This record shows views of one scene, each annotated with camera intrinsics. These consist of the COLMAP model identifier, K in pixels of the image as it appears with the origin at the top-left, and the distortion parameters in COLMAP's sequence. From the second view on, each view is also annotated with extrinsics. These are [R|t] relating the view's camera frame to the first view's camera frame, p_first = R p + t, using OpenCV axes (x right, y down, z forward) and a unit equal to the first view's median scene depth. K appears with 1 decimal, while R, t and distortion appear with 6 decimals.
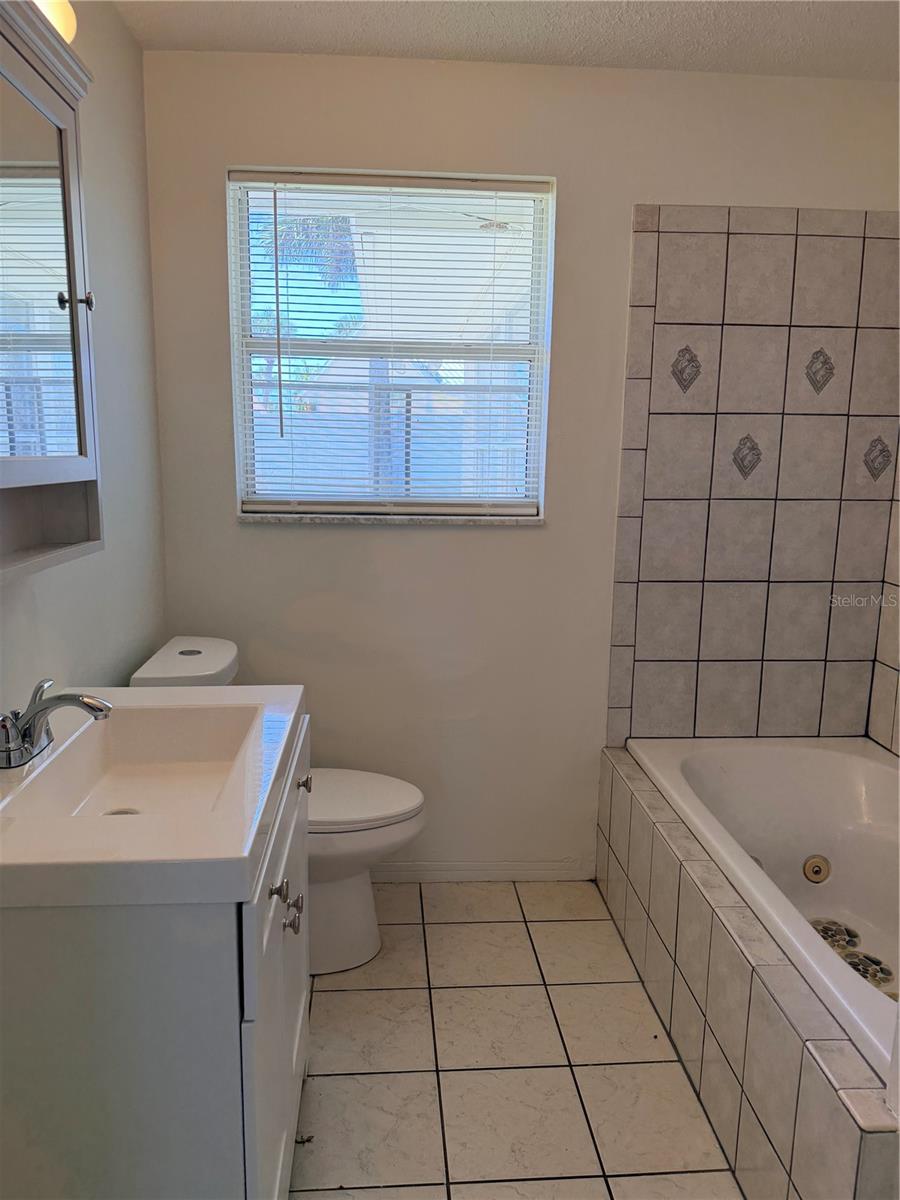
lens RADIAL K [[854.6, 0, 408.9], [0, 854.6, 610.3], [0, 0, 1]] dist [0.125015, -0.255599]
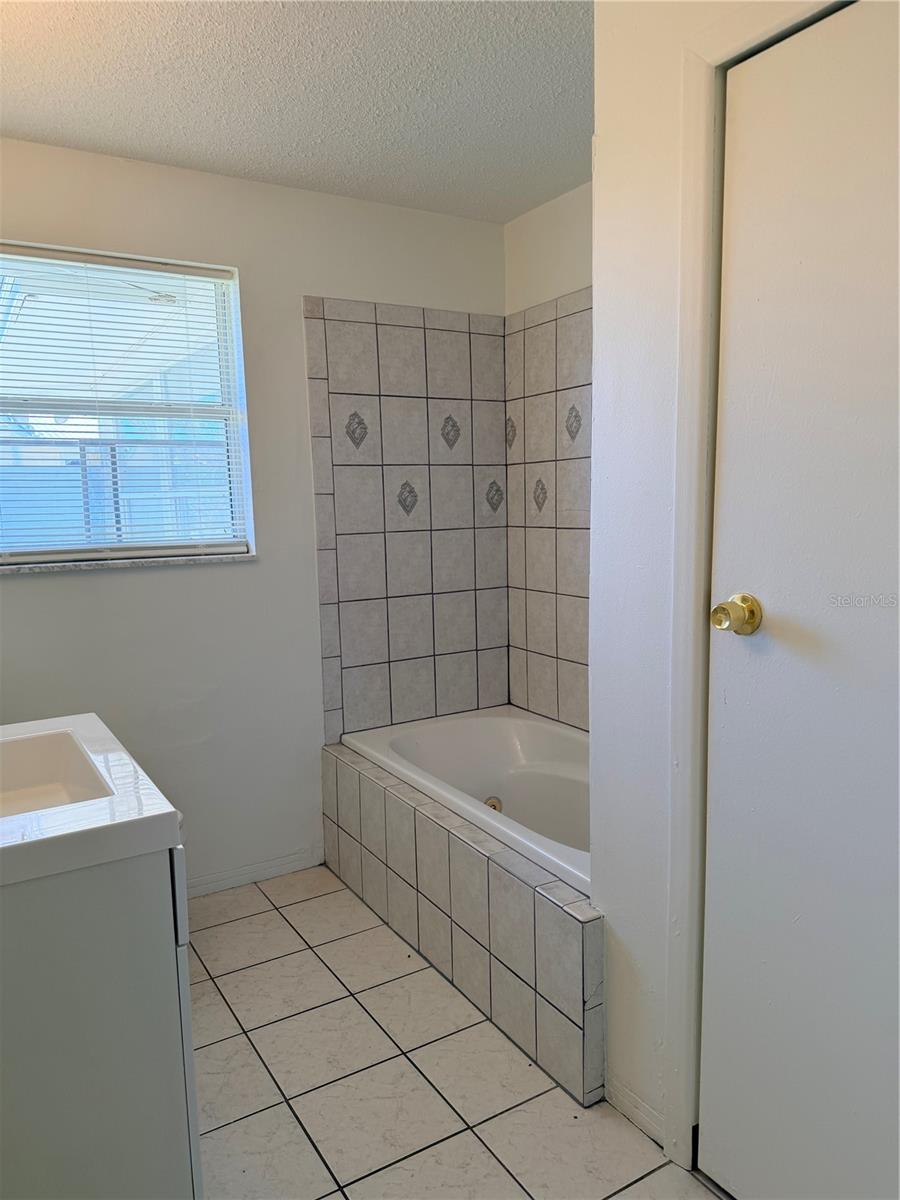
lens RADIAL K [[840.2, 0, 450.8], [0, 840.2, 618.8], [0, 0, 1]] dist [0.119616, -0.305418]
pose [[0.879998, -0.096276, 0.465118, -0.149659], [0.118136, 0.992834, -0.018003, 0.030132], [-0.460052, 0.070790, 0.885066, -0.120361]]
